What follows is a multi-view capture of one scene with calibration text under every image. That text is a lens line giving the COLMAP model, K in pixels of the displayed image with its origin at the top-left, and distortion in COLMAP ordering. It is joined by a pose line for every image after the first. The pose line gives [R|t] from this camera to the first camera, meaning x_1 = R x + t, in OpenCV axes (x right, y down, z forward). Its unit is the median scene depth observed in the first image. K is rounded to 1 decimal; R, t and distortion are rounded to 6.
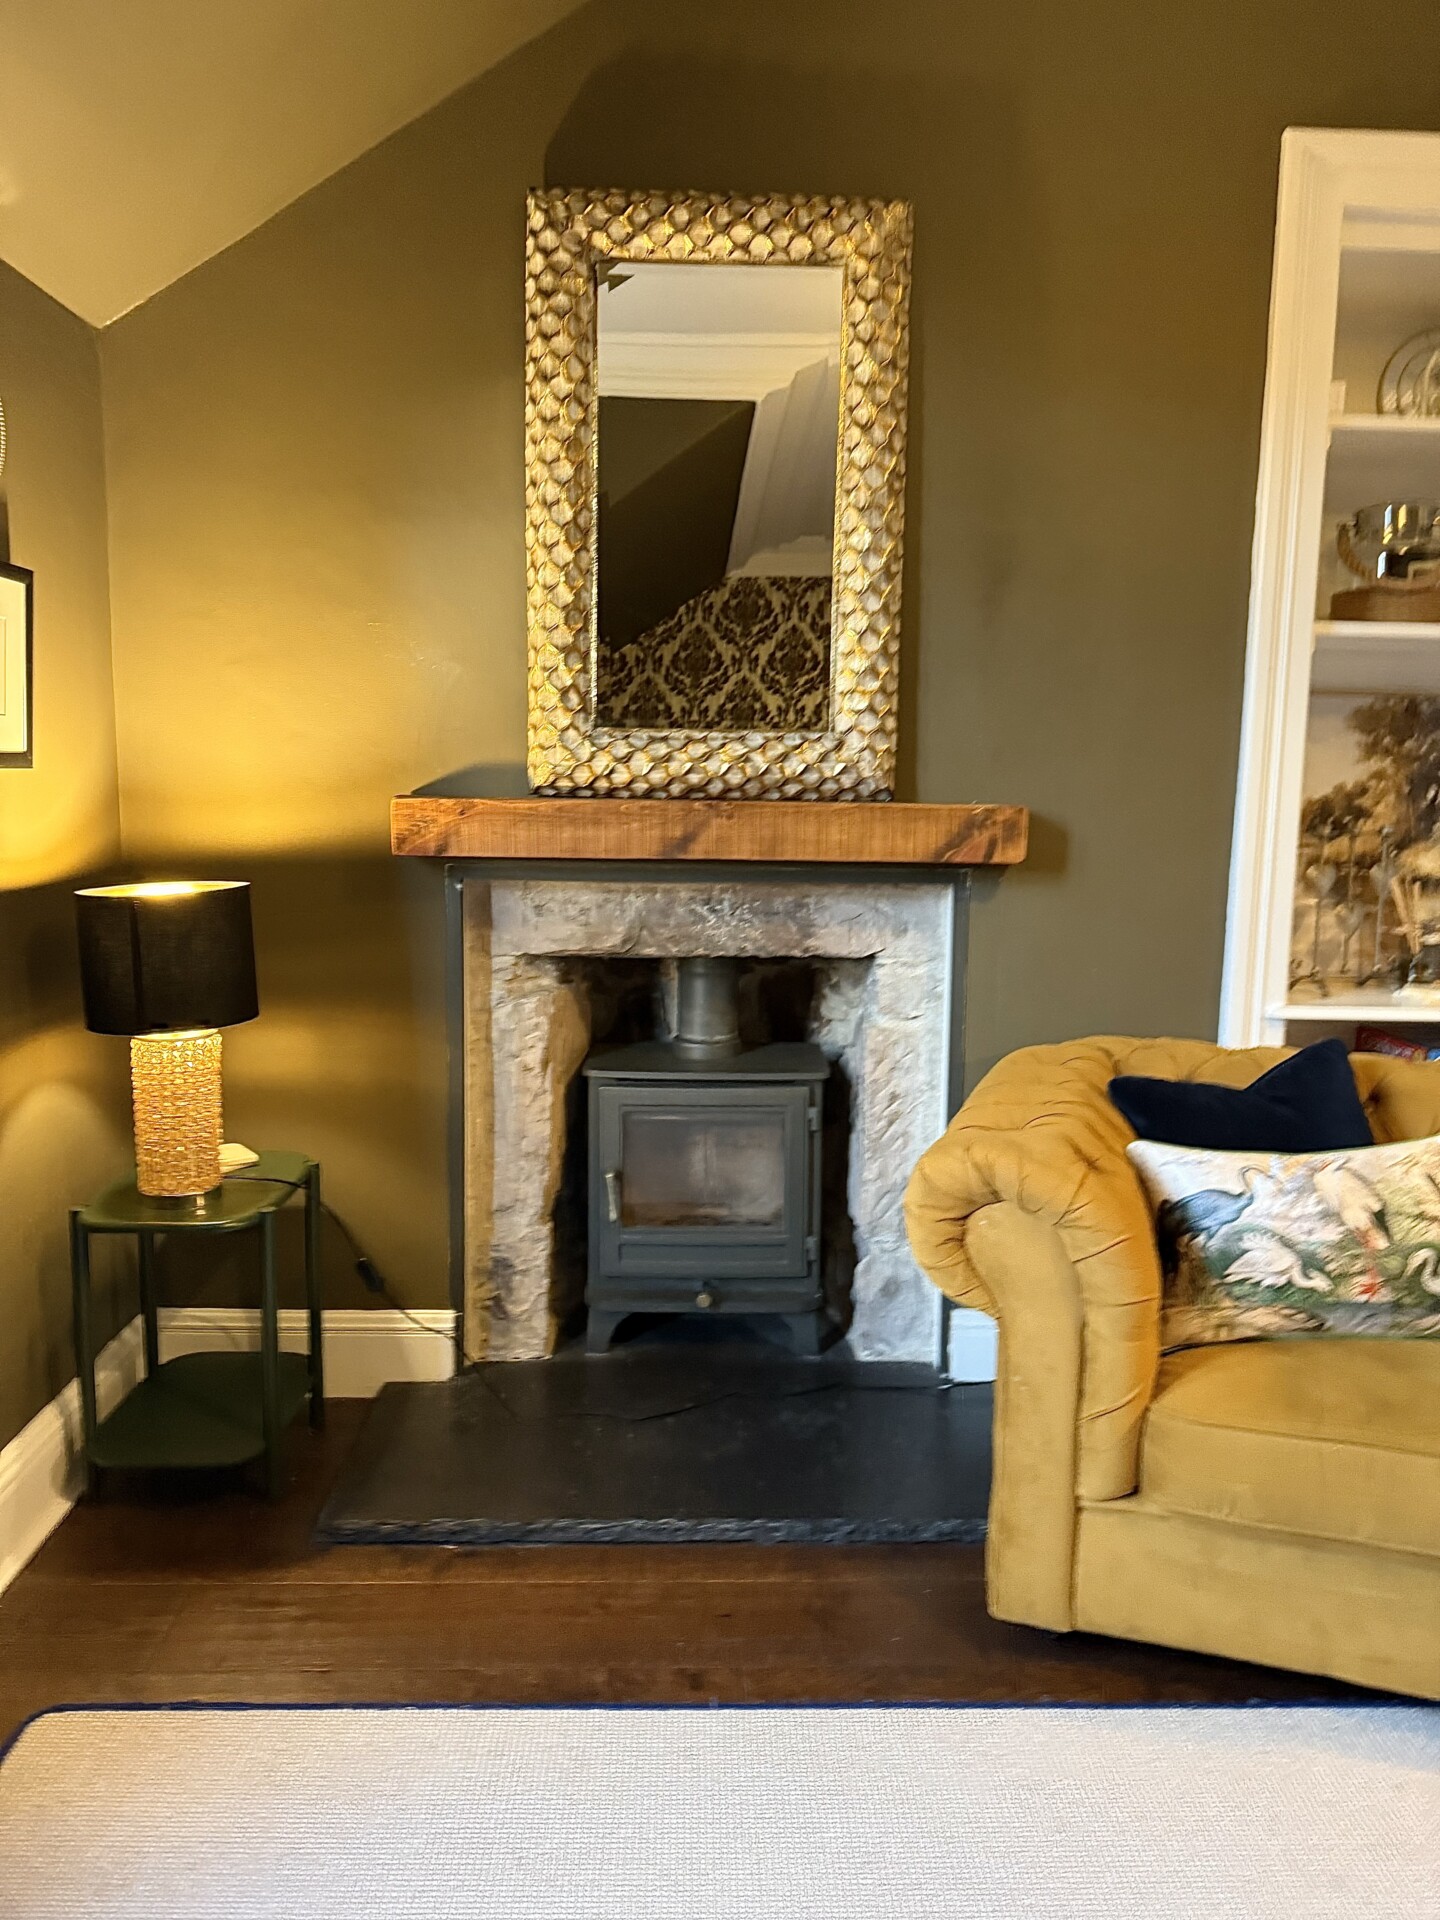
lens RADIAL K [[1367.2, 0, 728.1], [0, 1367.2, 967.1], [0, 0, 1]] dist [0.132498, -0.246856]
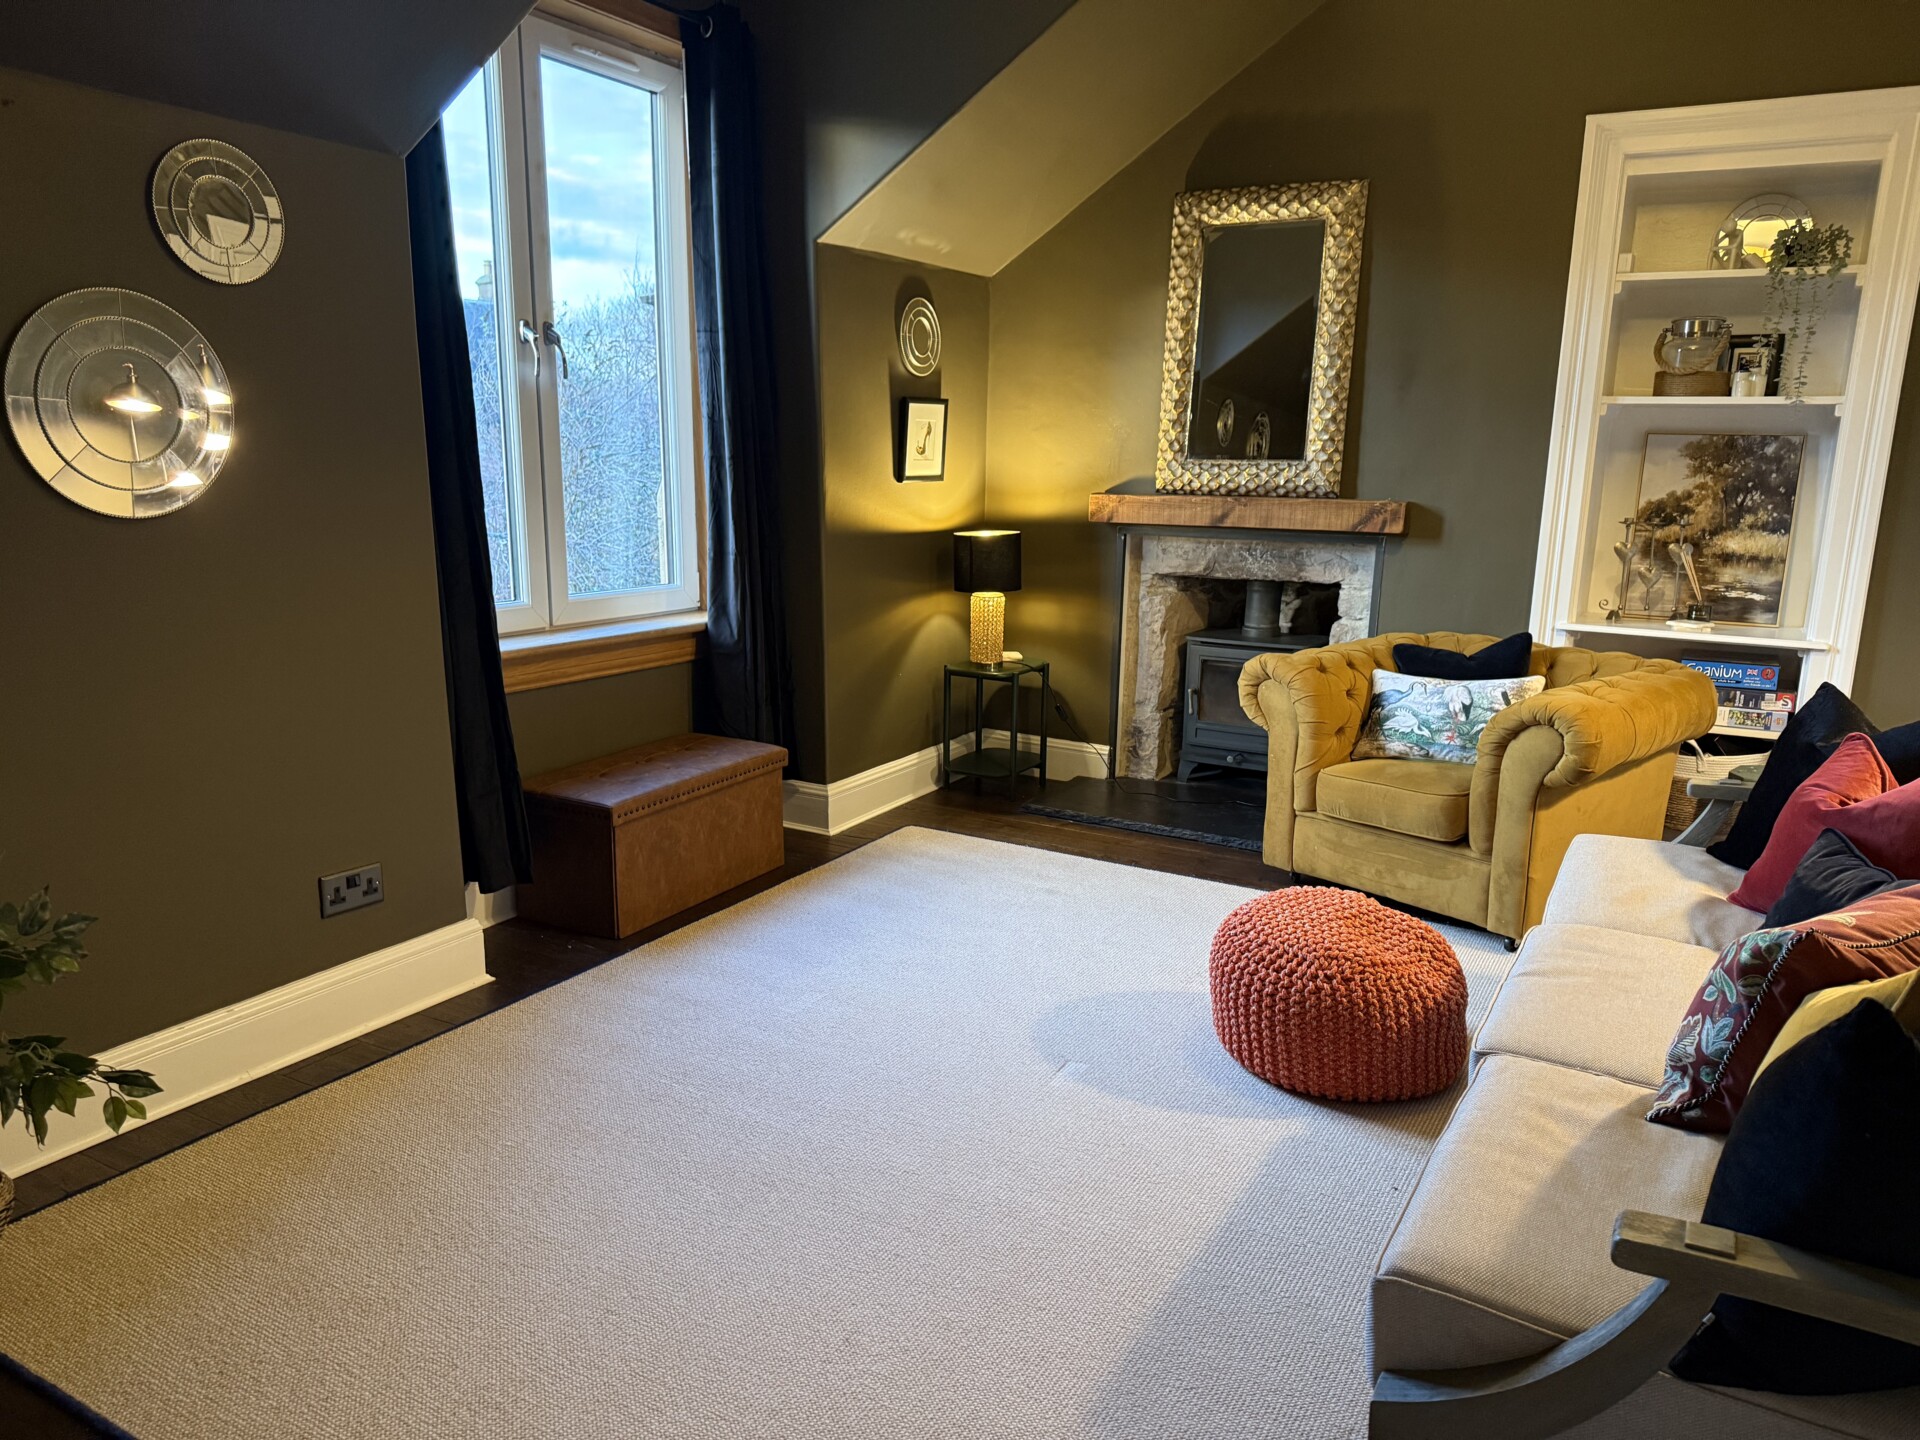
lens RADIAL K [[1367.2, 0, 960.0], [0, 1367.2, 720.0], [0, 0, 1]] dist [0.132498, -0.246856]
pose [[0.854864, 0.101833, -0.508761, 0.682534], [-0.071973, 0.994345, 0.078091, 0.071169], [0.513836, -0.030140, 0.857359, -0.909058]]
